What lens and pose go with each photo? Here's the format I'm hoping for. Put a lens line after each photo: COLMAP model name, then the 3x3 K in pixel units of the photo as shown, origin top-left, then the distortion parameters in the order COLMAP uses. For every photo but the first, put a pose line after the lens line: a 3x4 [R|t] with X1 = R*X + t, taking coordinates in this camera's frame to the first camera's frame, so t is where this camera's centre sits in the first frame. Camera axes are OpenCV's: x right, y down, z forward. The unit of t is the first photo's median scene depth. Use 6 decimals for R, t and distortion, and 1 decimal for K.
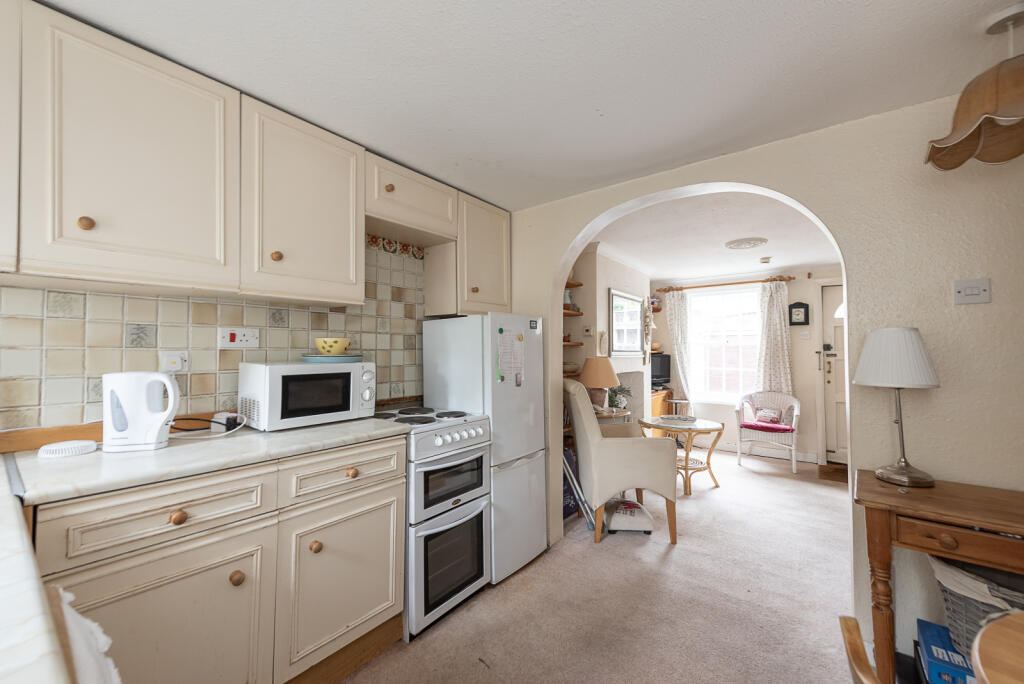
lens RADIAL K [[403.0, 0, 503.9], [0, 403.0, 340.3], [0, 0, 1]] dist [0.000142, 0.000027]
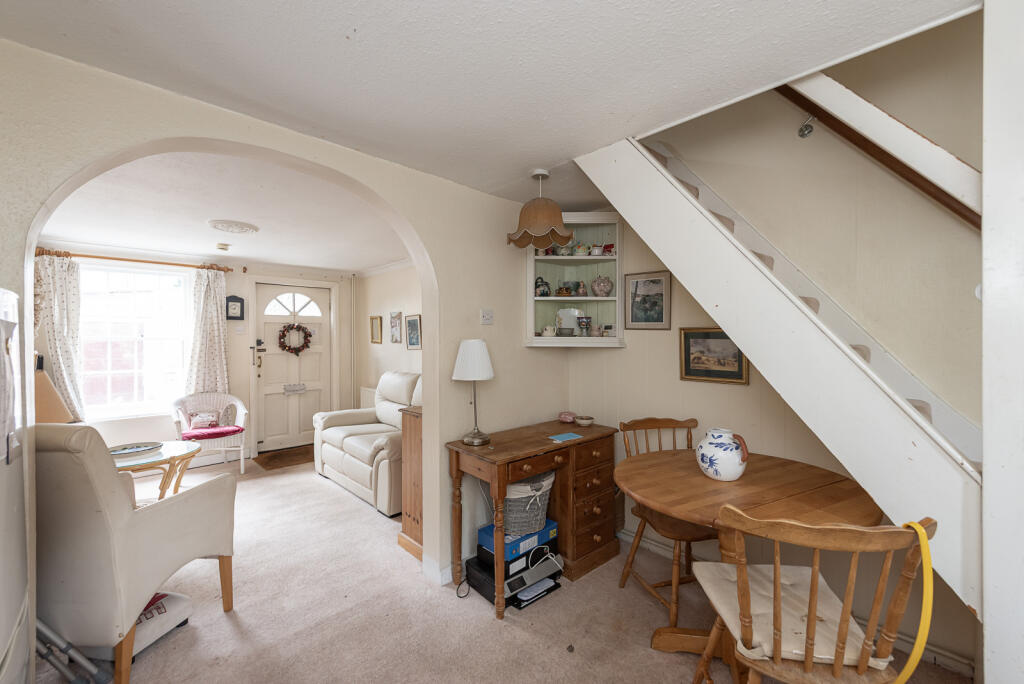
lens RADIAL K [[409.3, 0, 515.0], [0, 409.3, 344.1], [0, 0, 1]] dist [-0.001715, -0.000278]
pose [[0.127398, -0.016476, 0.991715, -0.151630], [-0.023317, 0.999536, 0.019602, -0.014299], [-0.991578, -0.025621, 0.126955, 0.216811]]
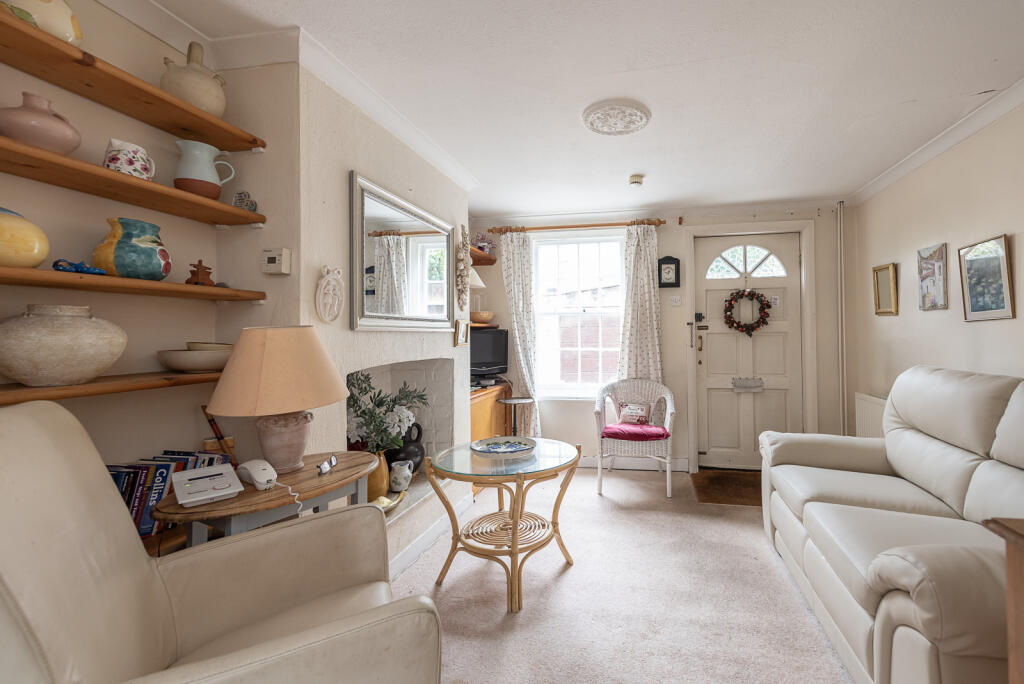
lens RADIAL K [[432.4, 0, 572.8], [0, 432.4, 325.2], [0, 0, 1]] dist [0.008853, -0.000576]
pose [[0.884310, -0.001239, 0.466898, 0.209960], [-0.001711, 0.999981, 0.005895, 0.028148], [-0.466897, -0.006012, 0.884291, 0.387794]]
